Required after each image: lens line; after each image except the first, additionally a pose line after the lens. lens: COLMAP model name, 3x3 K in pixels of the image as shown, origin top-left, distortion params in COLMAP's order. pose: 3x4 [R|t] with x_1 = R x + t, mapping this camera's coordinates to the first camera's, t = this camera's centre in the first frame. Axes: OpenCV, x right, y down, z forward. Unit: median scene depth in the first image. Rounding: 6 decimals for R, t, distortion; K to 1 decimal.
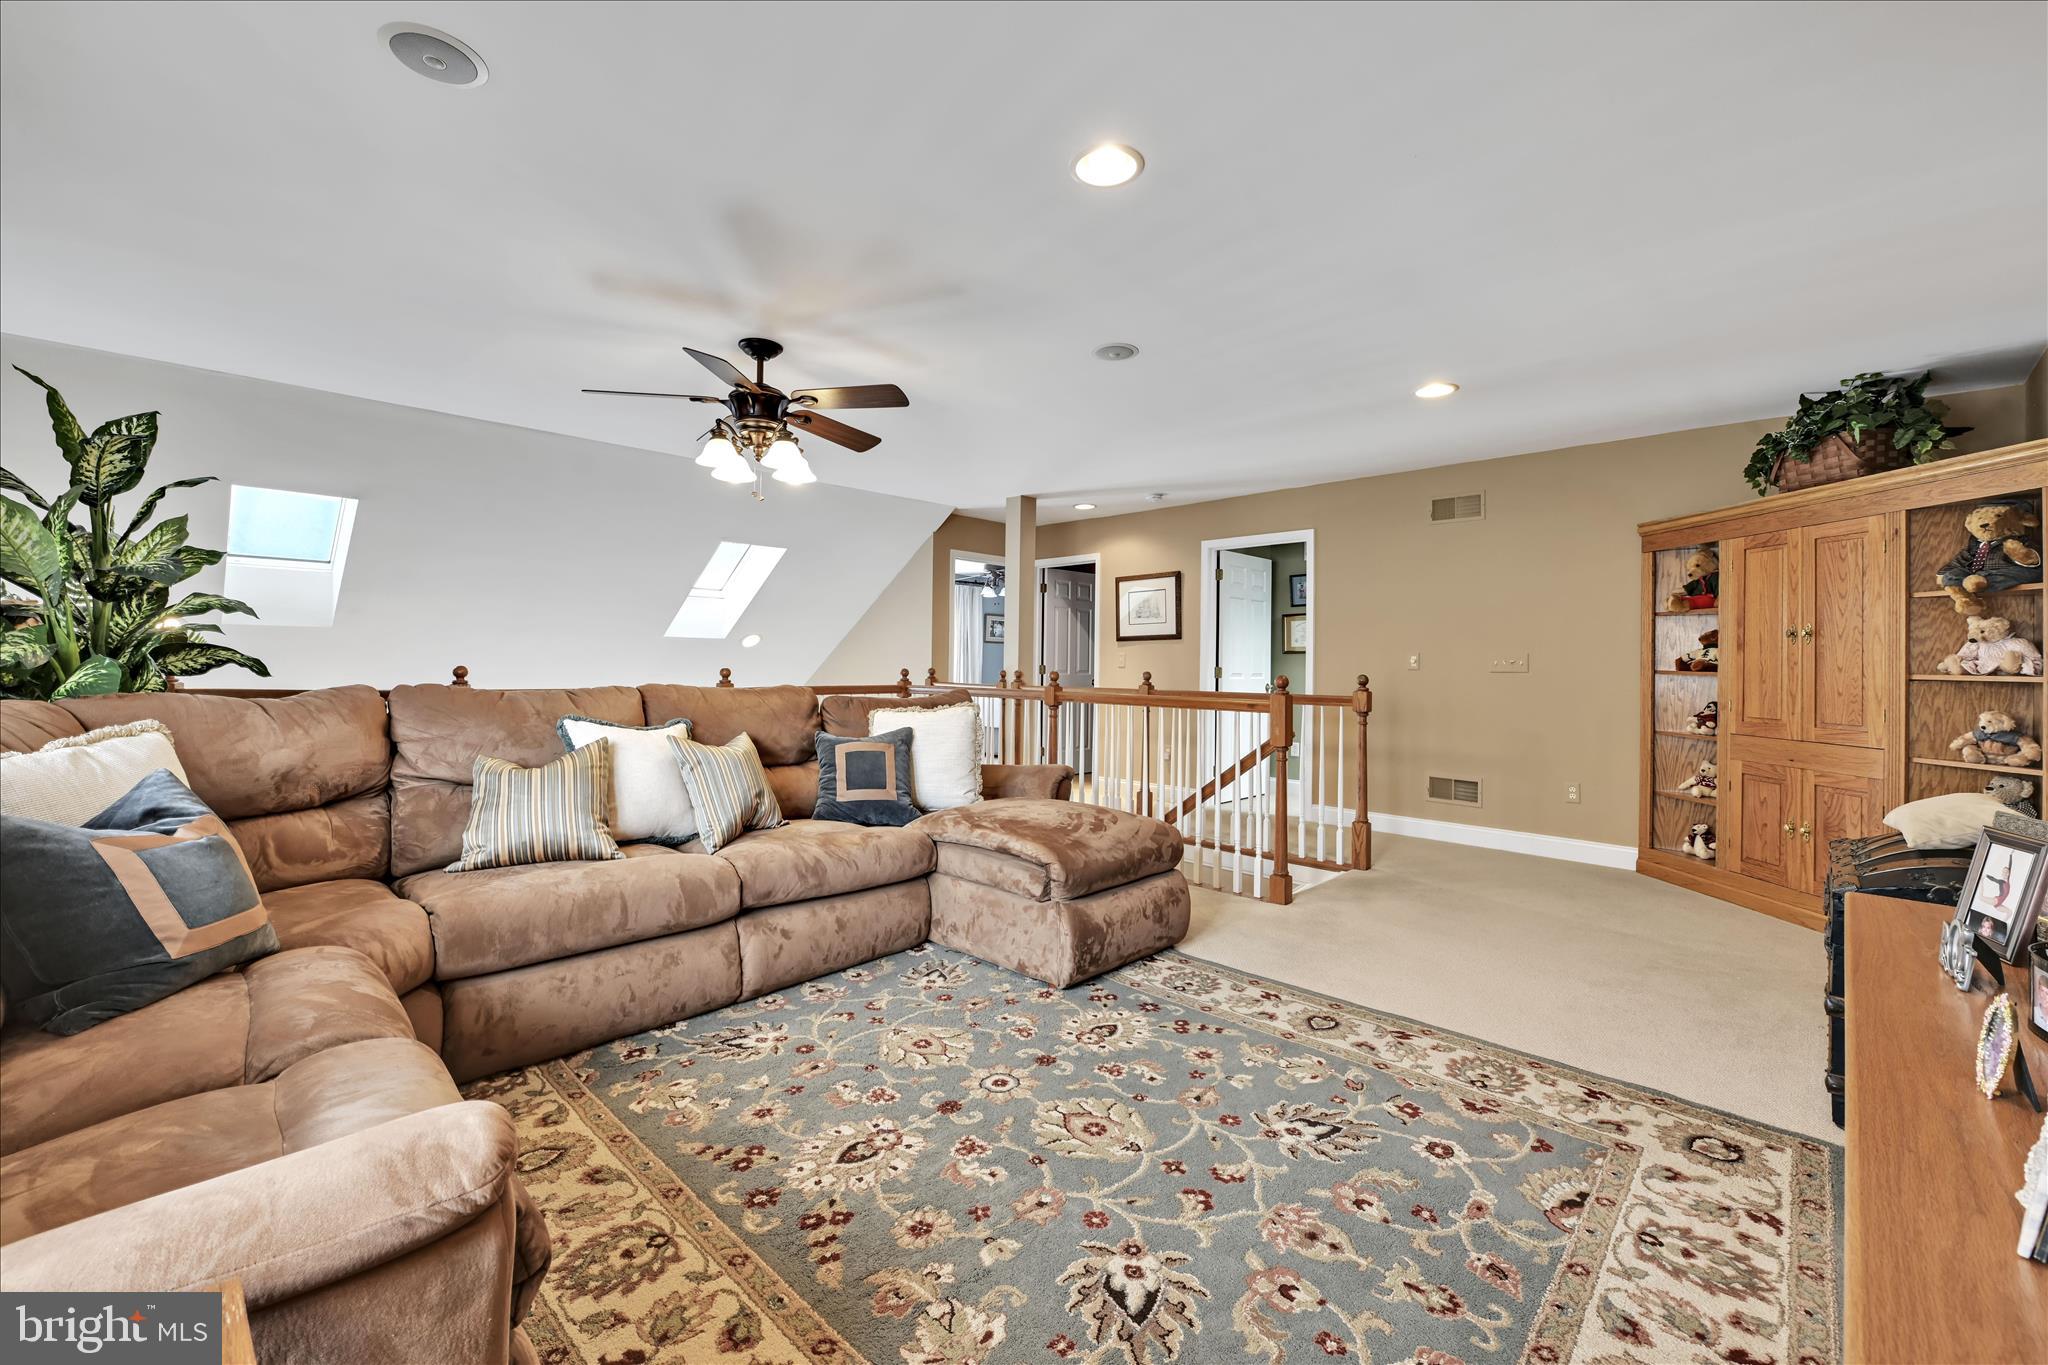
lens RADIAL K [[815.5, 0, 1021.7], [0, 815.5, 679.9], [0, 0, 1]] dist [-0.001506, -0.000294]
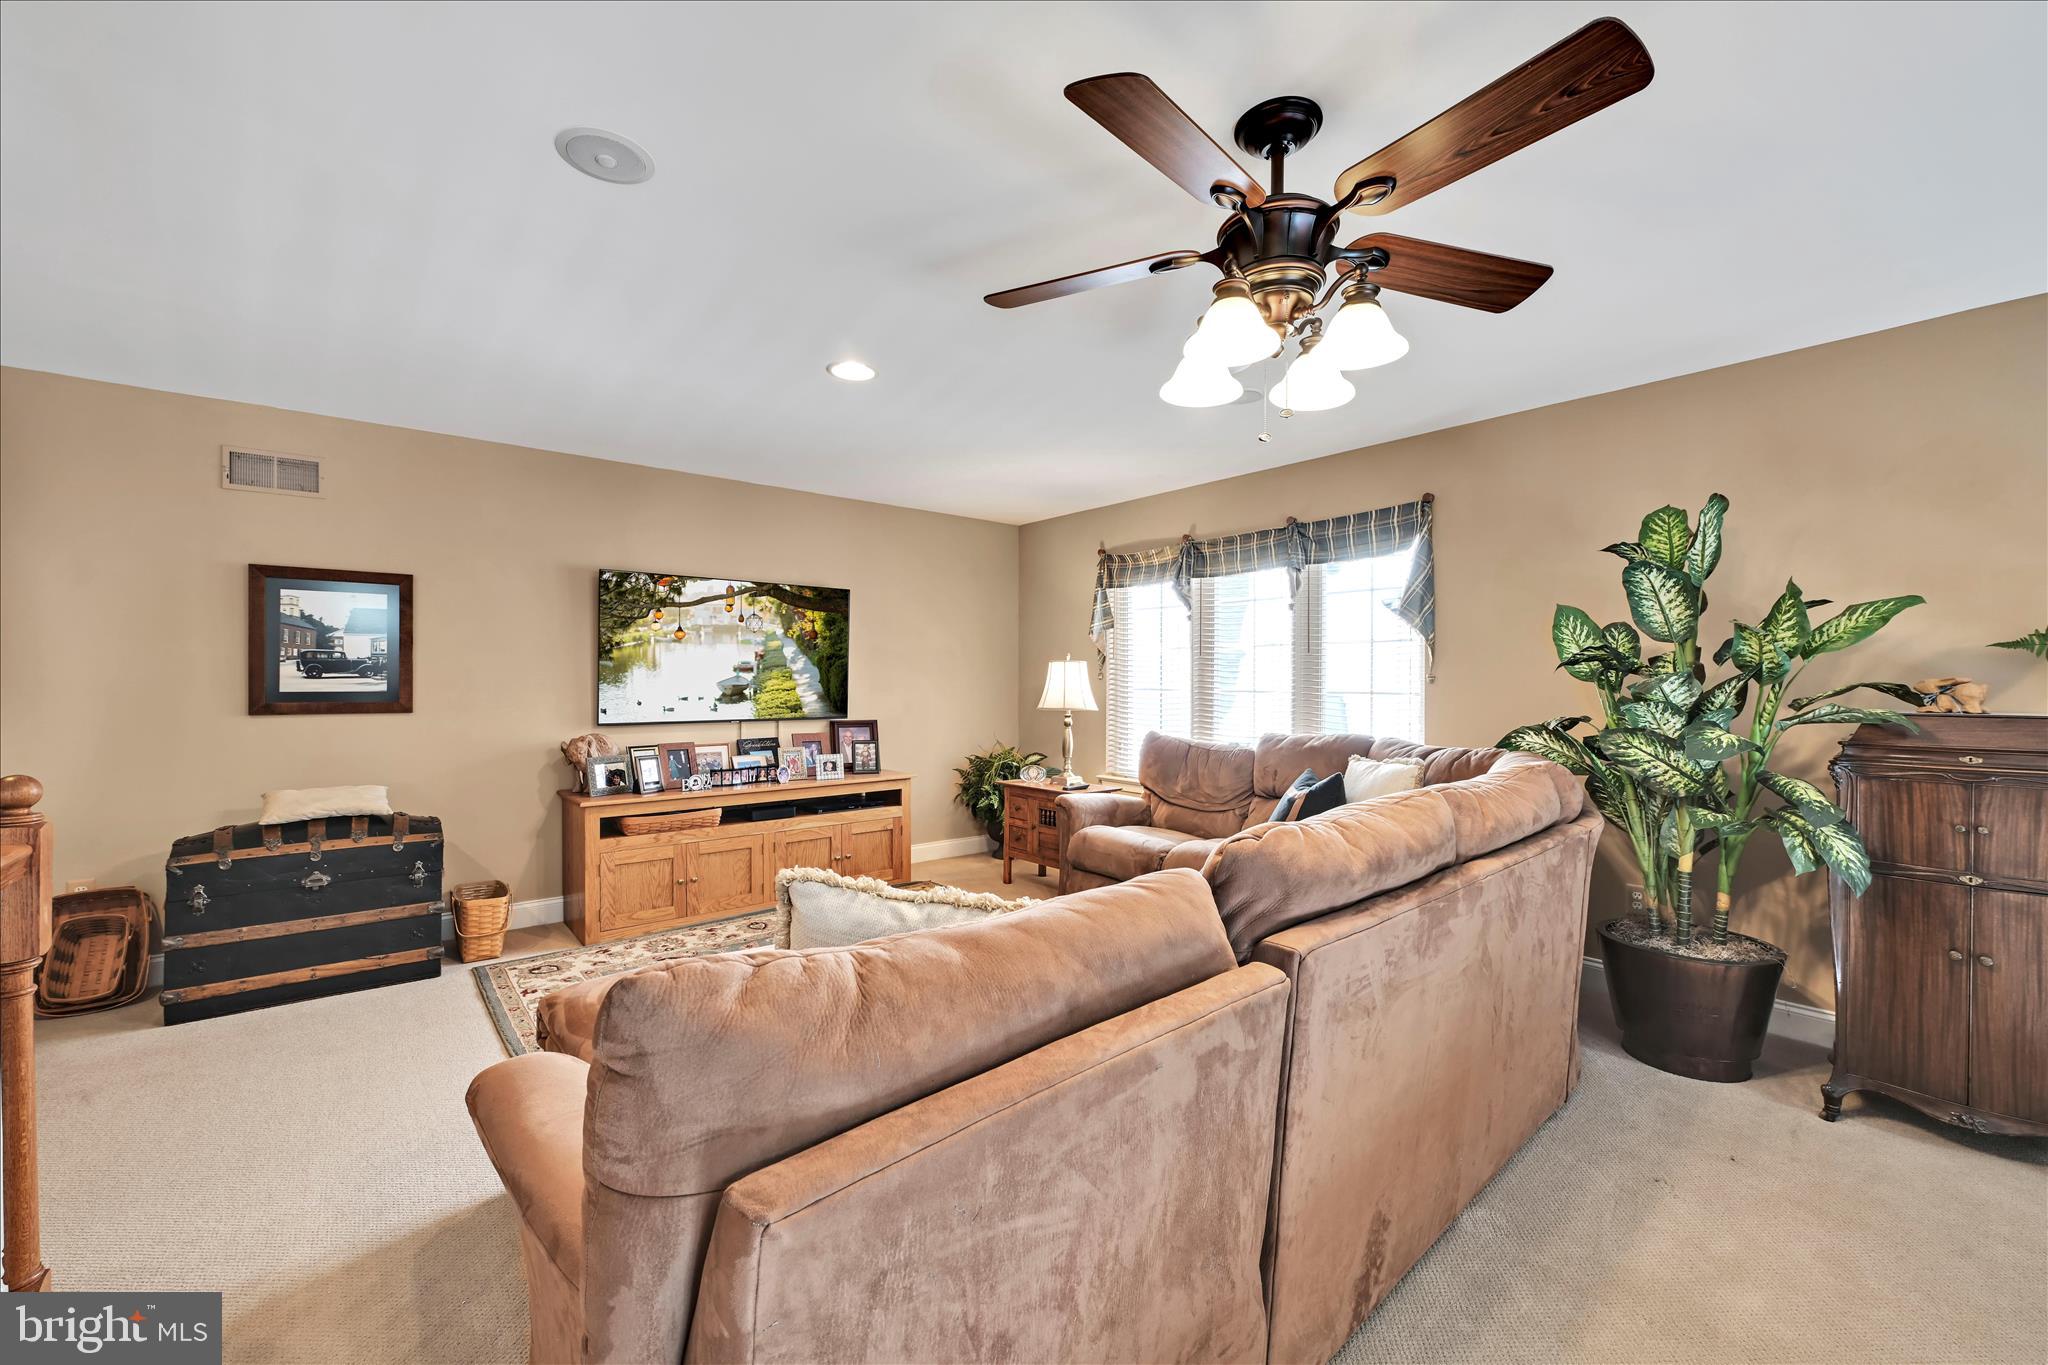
lens RADIAL K [[815.5, 0, 1021.7], [0, 815.5, 679.9], [0, 0, 1]] dist [-0.001506, -0.000294]
pose [[-0.994399, -0.001035, 0.105684, -0.456902], [-0.000636, 0.999993, 0.003817, -0.102928], [-0.105688, 0.003728, -0.994392, 2.897828]]
